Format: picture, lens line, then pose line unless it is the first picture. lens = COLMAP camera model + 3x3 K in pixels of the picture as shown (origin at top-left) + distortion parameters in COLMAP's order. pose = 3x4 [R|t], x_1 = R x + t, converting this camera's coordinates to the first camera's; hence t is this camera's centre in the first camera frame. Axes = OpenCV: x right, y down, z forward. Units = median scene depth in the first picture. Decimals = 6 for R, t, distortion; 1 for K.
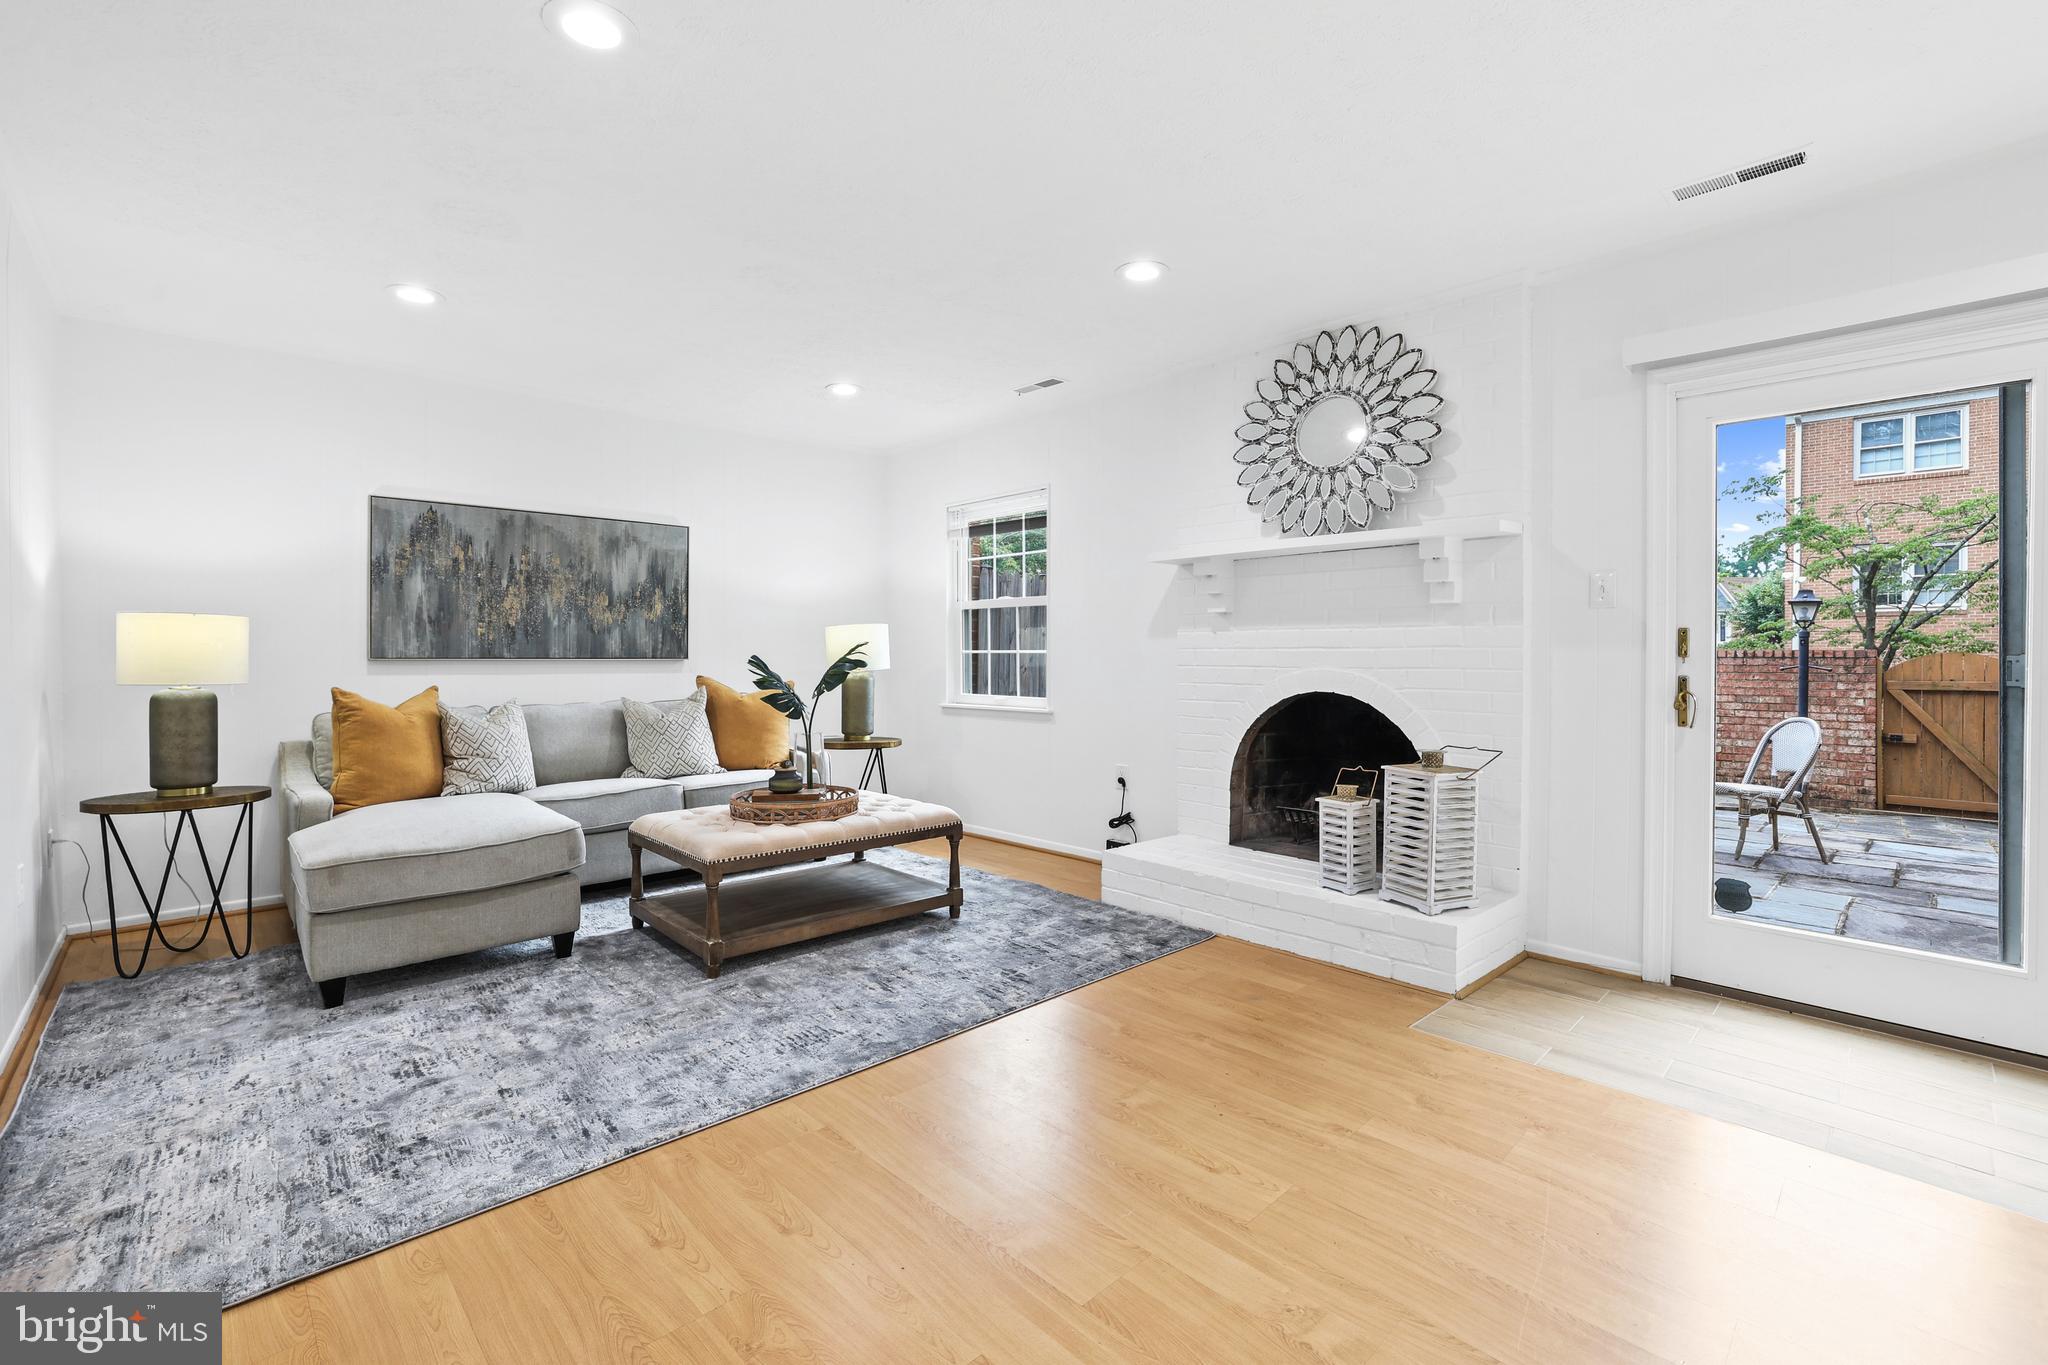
lens RADIAL K [[903.6, 0, 1039.8], [0, 903.6, 670.8], [0, 0, 1]] dist [-0.002581, 0.000420]
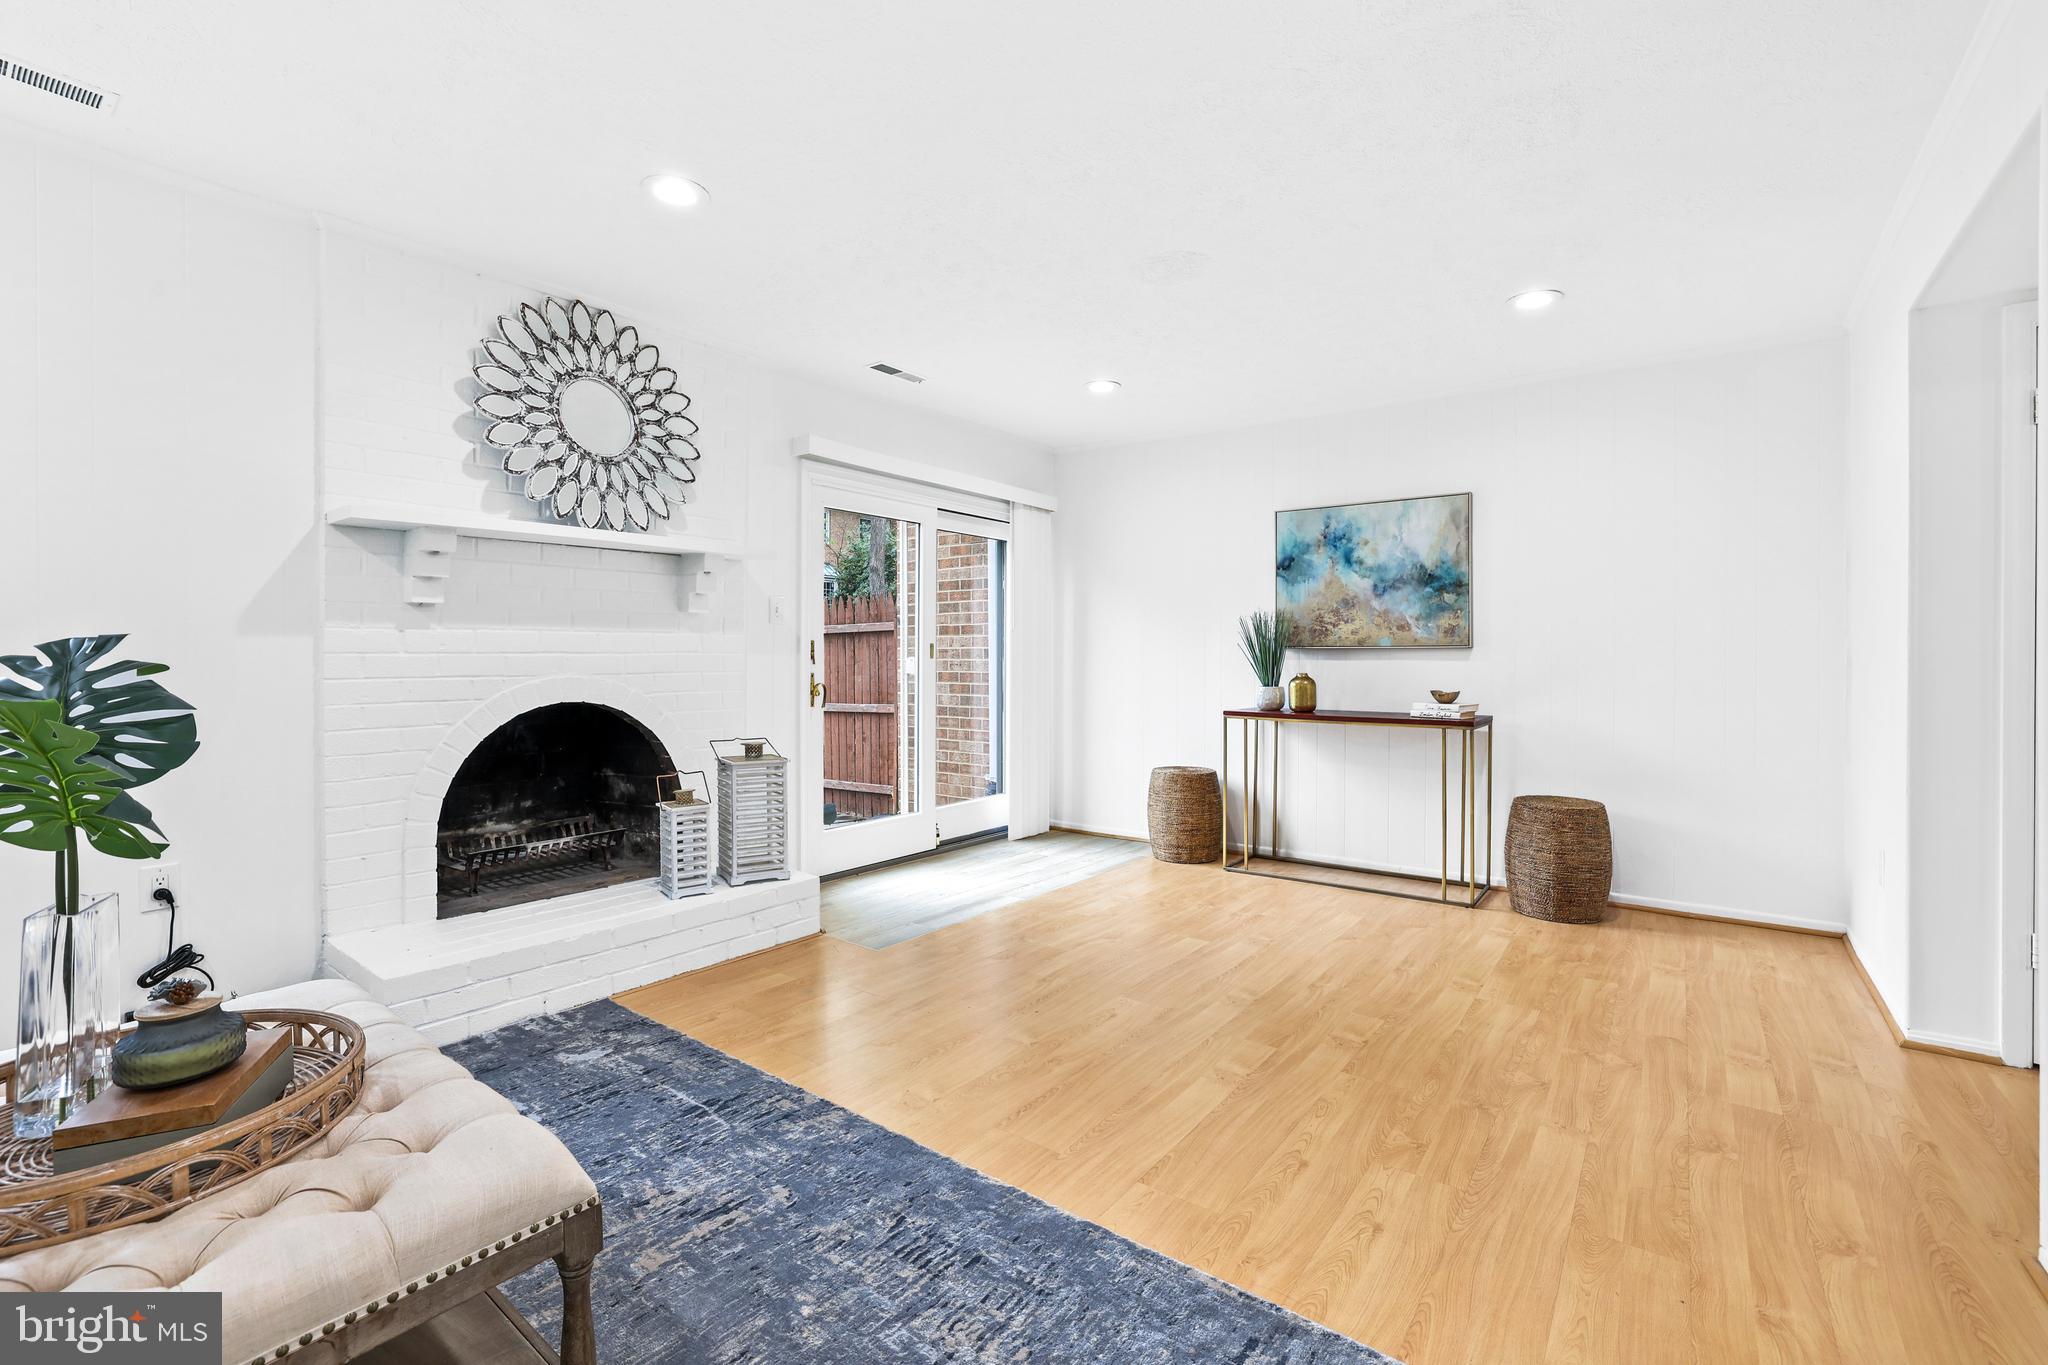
lens RADIAL K [[903.6, 0, 1033.9], [0, 903.6, 661.7], [0, 0, 1]] dist [-0.002581, 0.000420]
pose [[-0.133802, -0.014811, 0.990897, -0.655036], [0.013308, 0.999771, 0.016741, -0.026601], [-0.990919, 0.015427, -0.133575, 0.693085]]
